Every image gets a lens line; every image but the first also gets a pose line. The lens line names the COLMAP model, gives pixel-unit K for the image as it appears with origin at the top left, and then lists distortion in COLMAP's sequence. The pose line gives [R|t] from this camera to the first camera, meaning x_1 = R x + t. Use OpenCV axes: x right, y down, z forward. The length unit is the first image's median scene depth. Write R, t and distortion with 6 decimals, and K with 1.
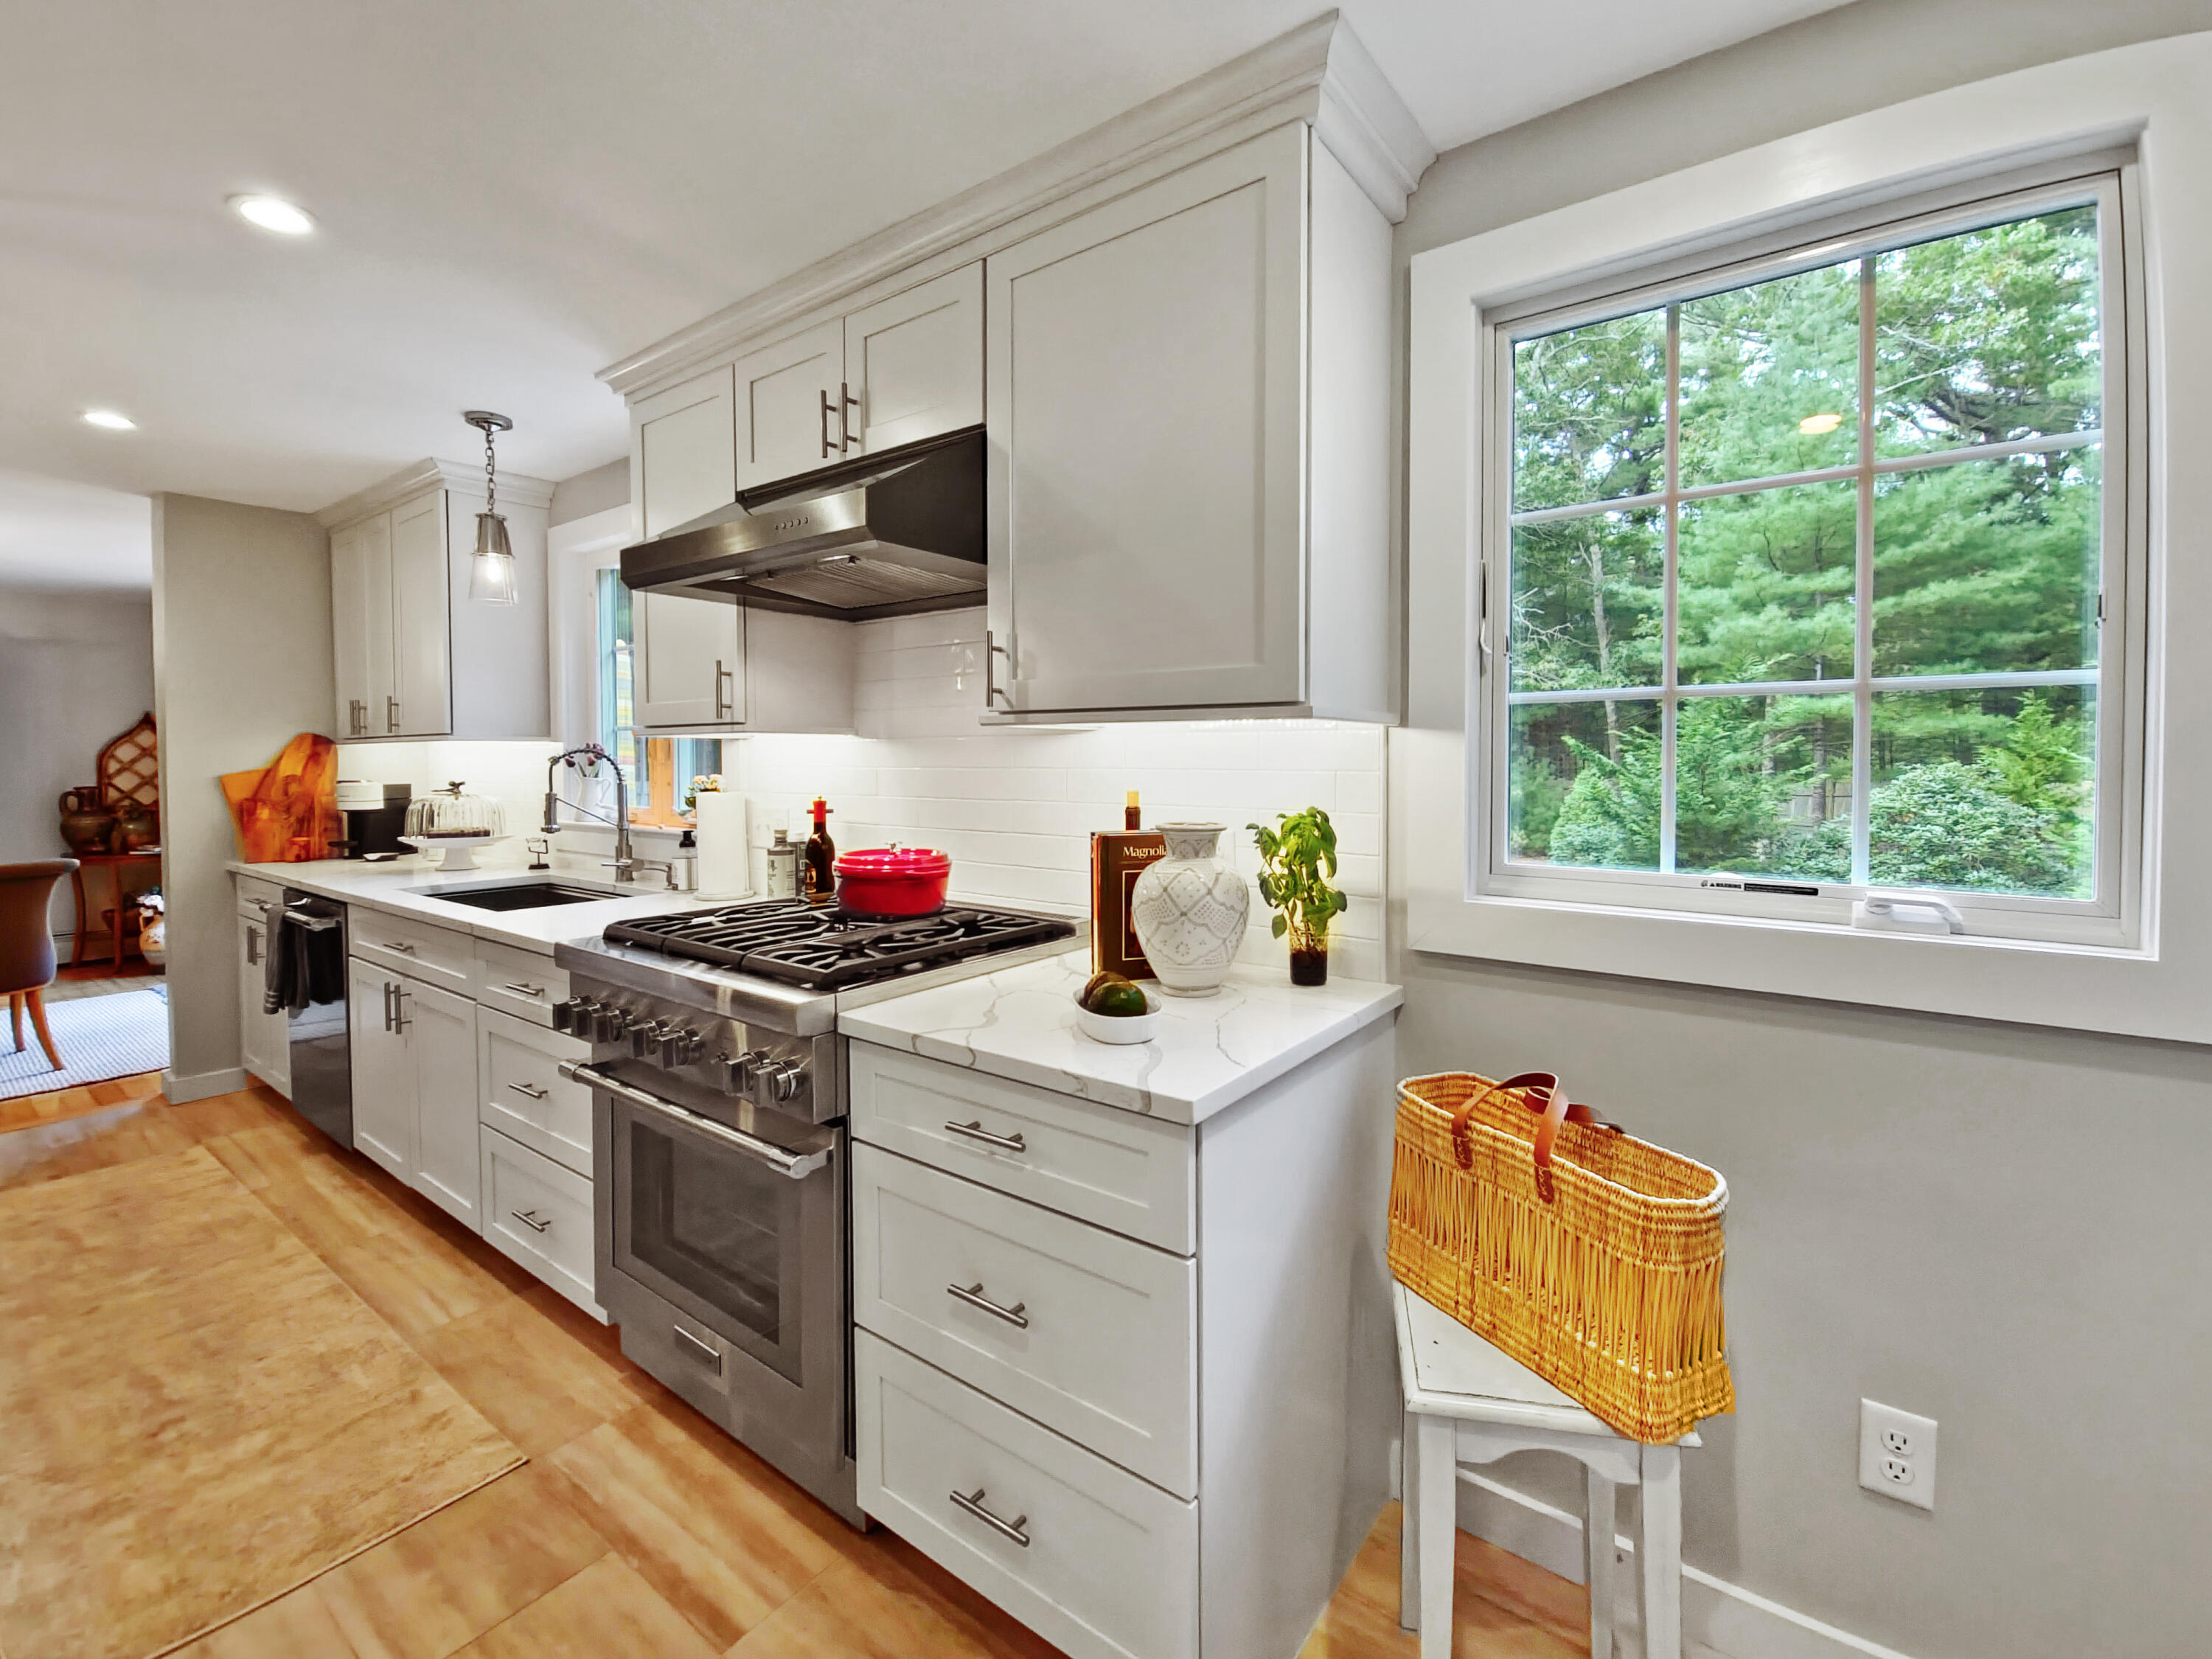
lens RADIAL K [[939.3, 0, 1098.5], [0, 939.3, 778.5], [0, 0, 1]] dist [0.011650, -0.008928]
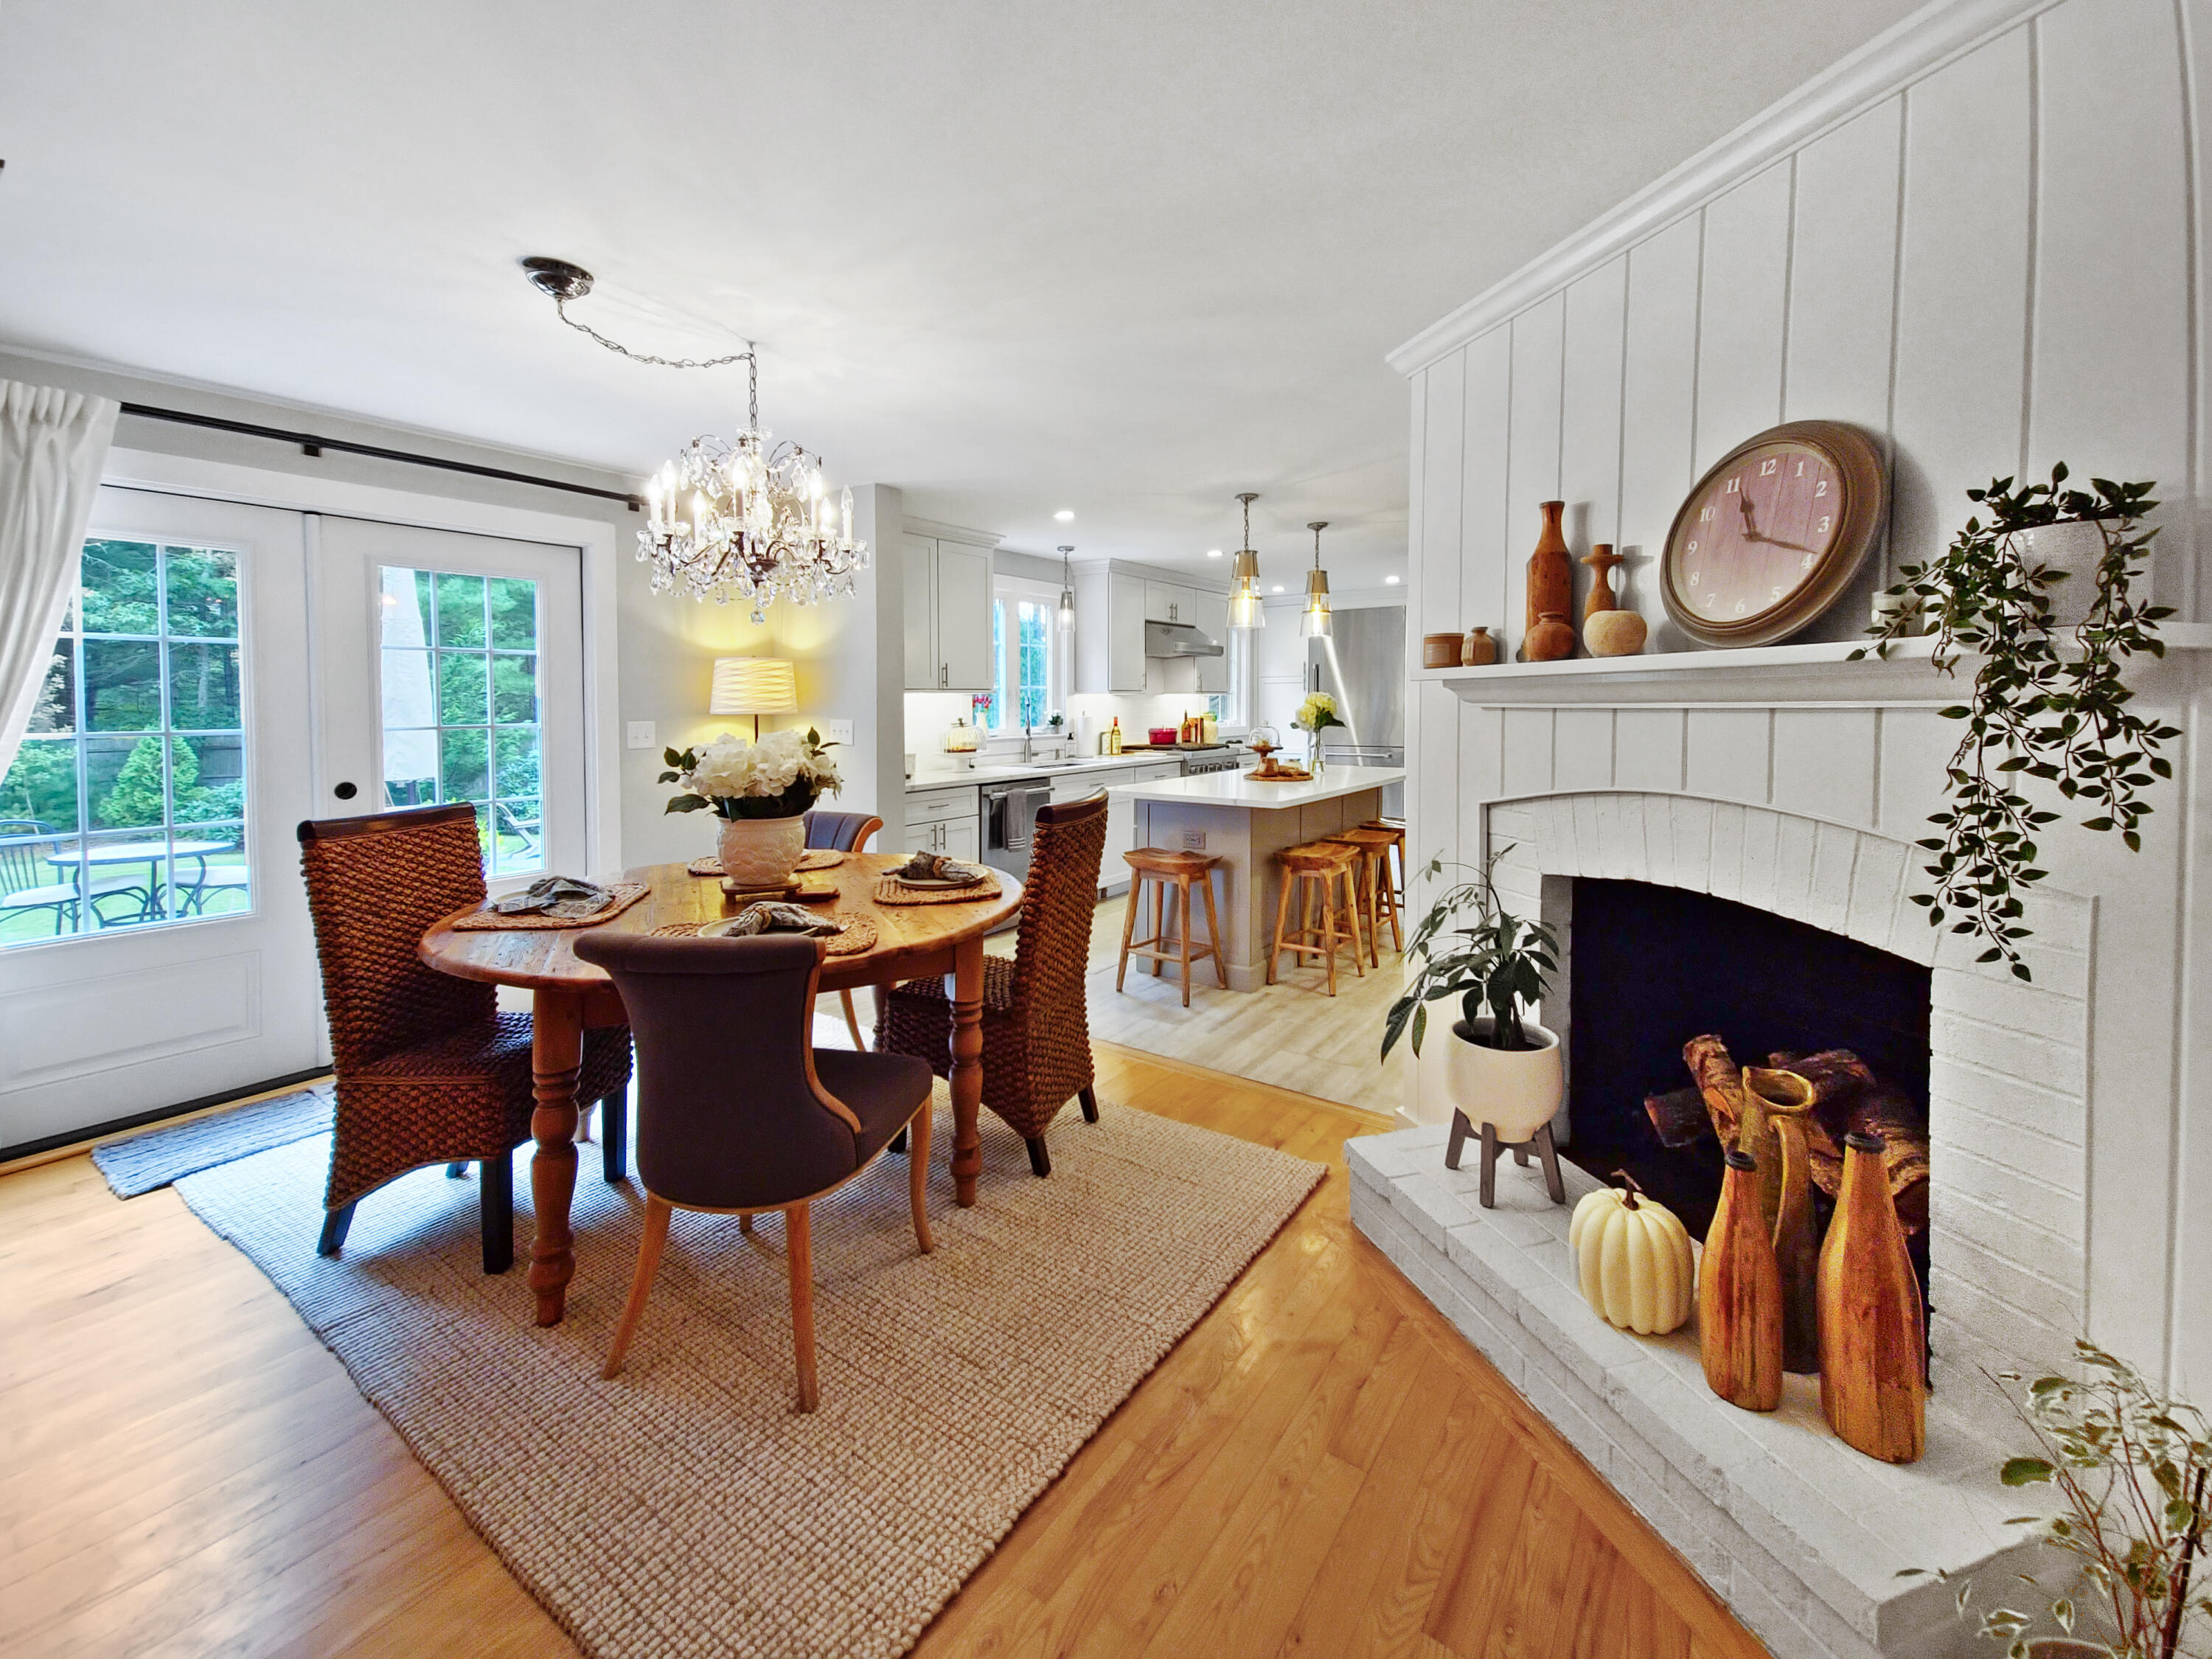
lens RADIAL K [[905.8, 0, 1128.0], [0, 905.8, 730.4], [0, 0, 1]] dist [0.018310, 0.000254]
pose [[-0.034726, -0.037140, 0.998707, -2.163202], [0.013900, 0.999195, 0.037641, -0.028092], [-0.999300, 0.015189, -0.034182, 0.727788]]
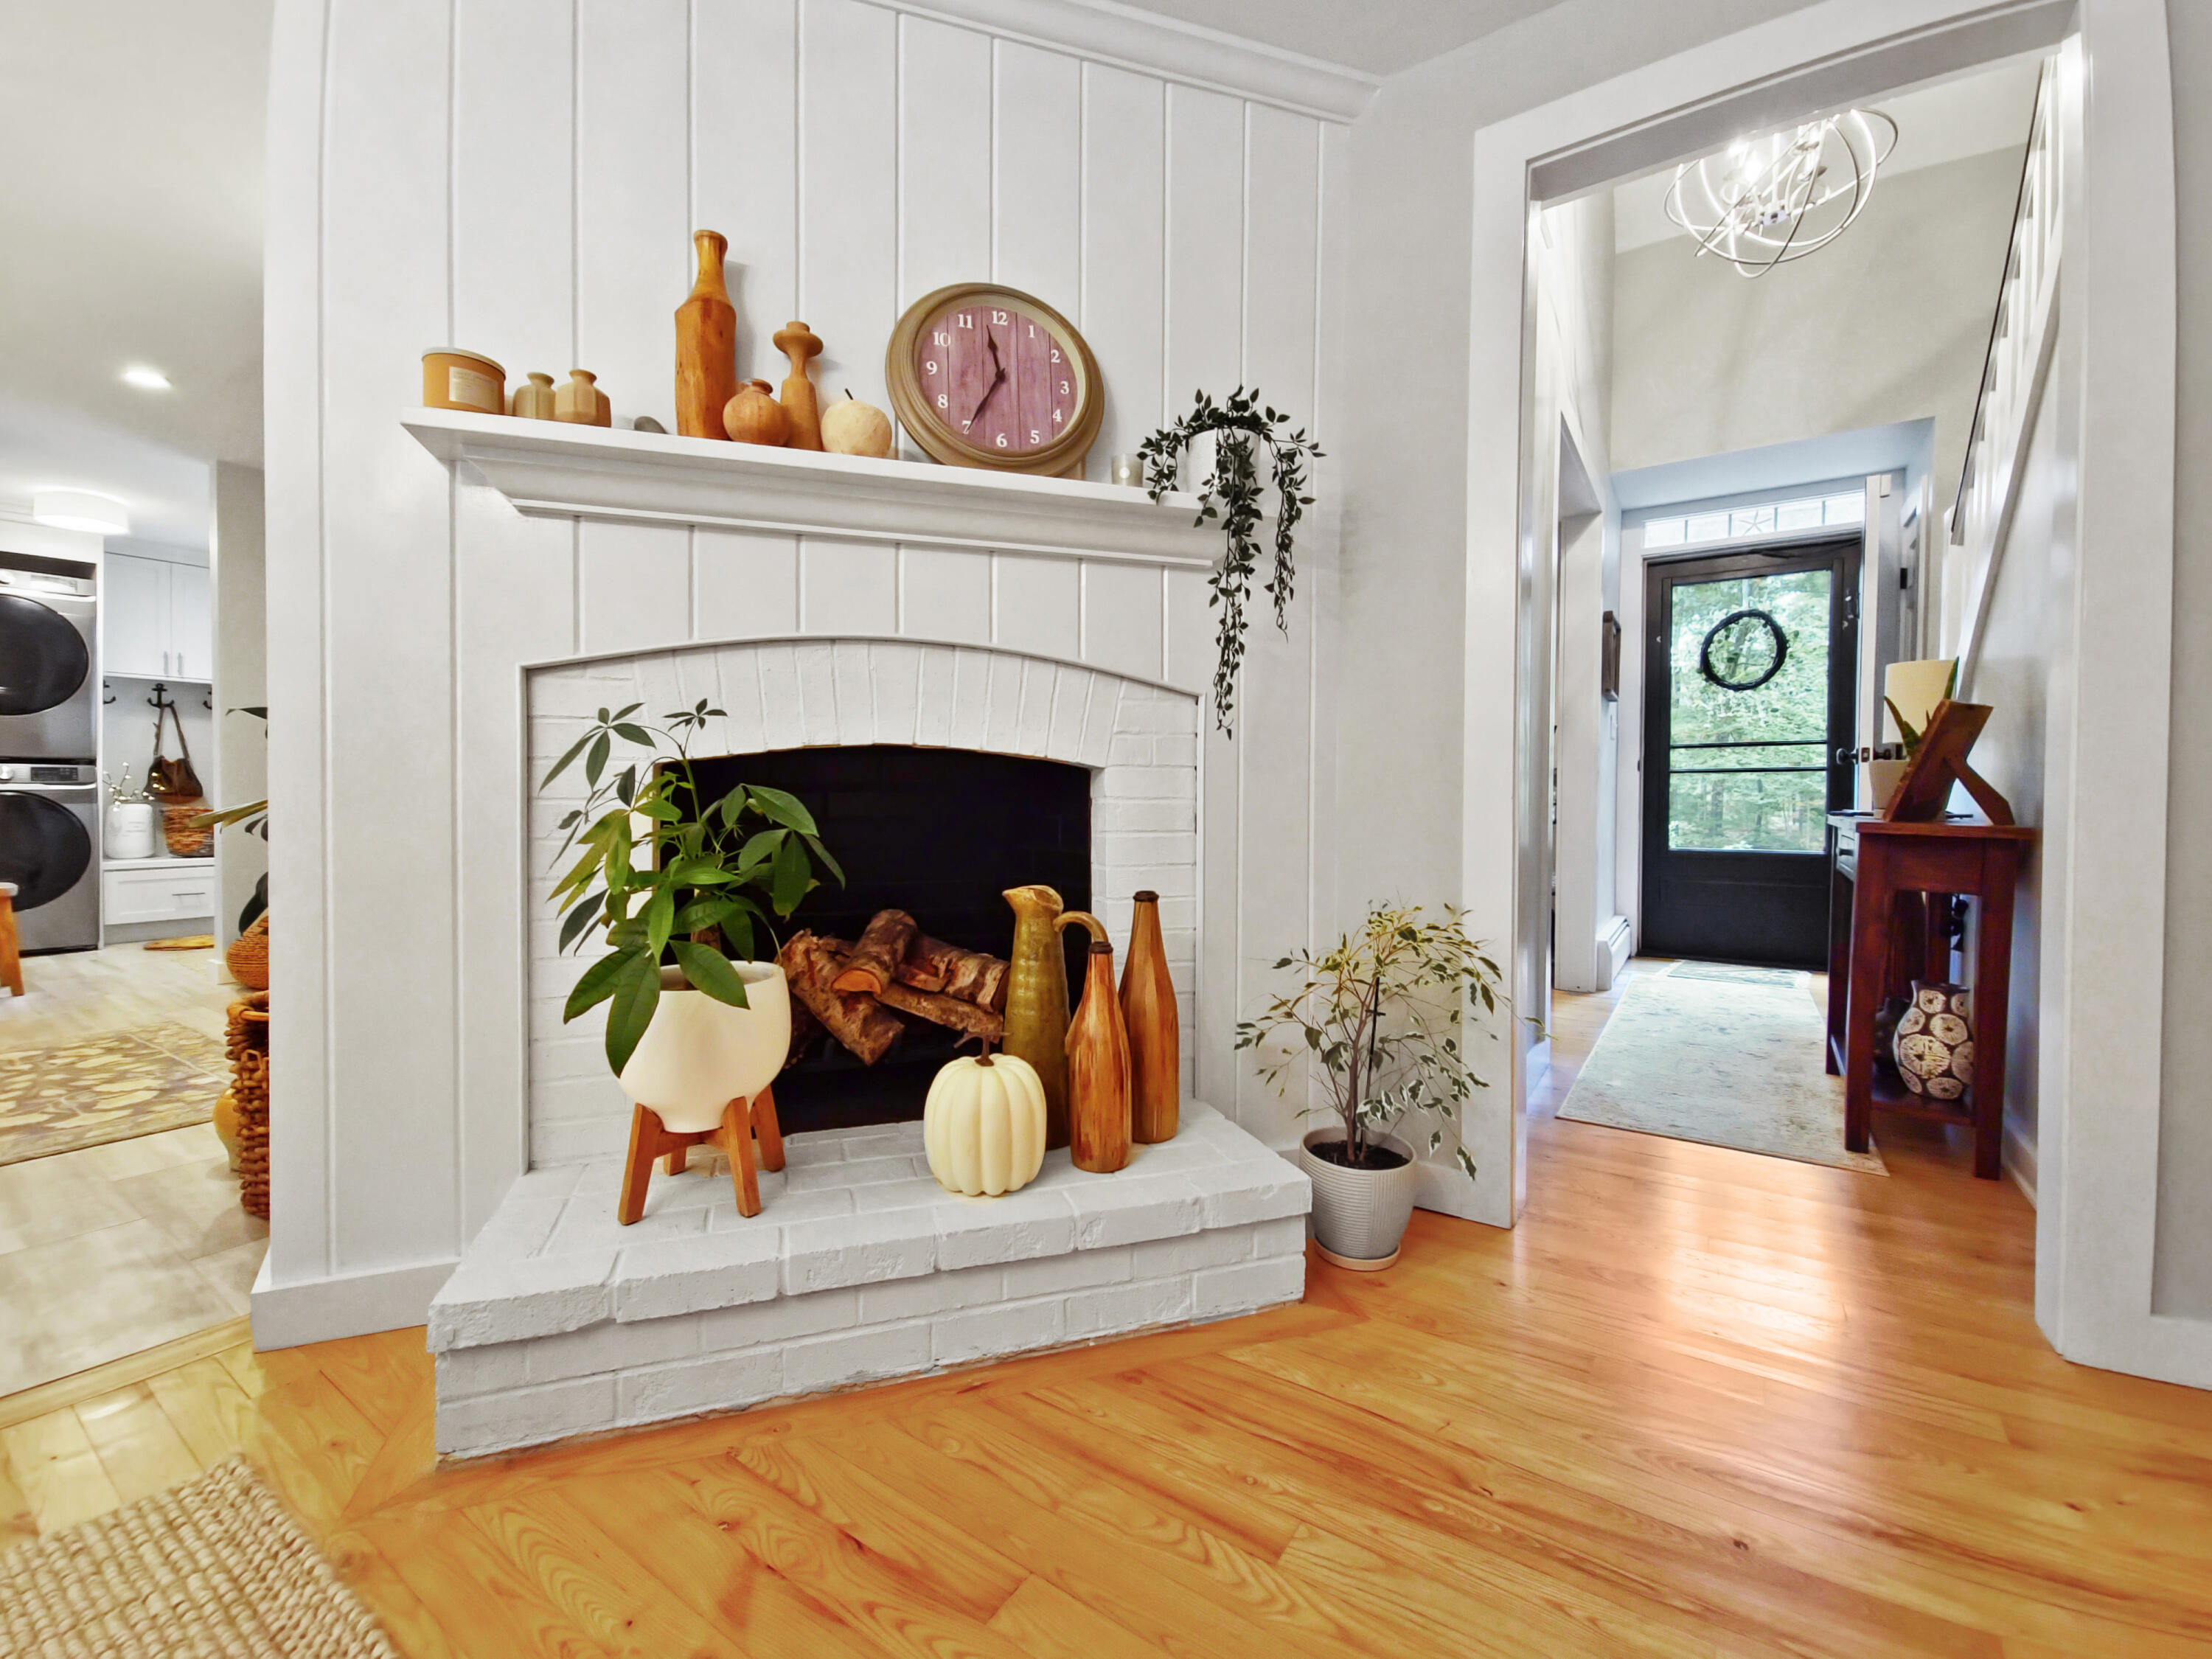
lens RADIAL K [[939.3, 0, 1107.2], [0, 939.3, 800.7], [0, 0, 1]] dist [0.011650, -0.008928]
pose [[-0.999096, -0.008560, -0.041644, -1.754204], [-0.009288, 0.999807, 0.017318, 0.105392], [0.041487, 0.017689, -0.998982, 0.887534]]
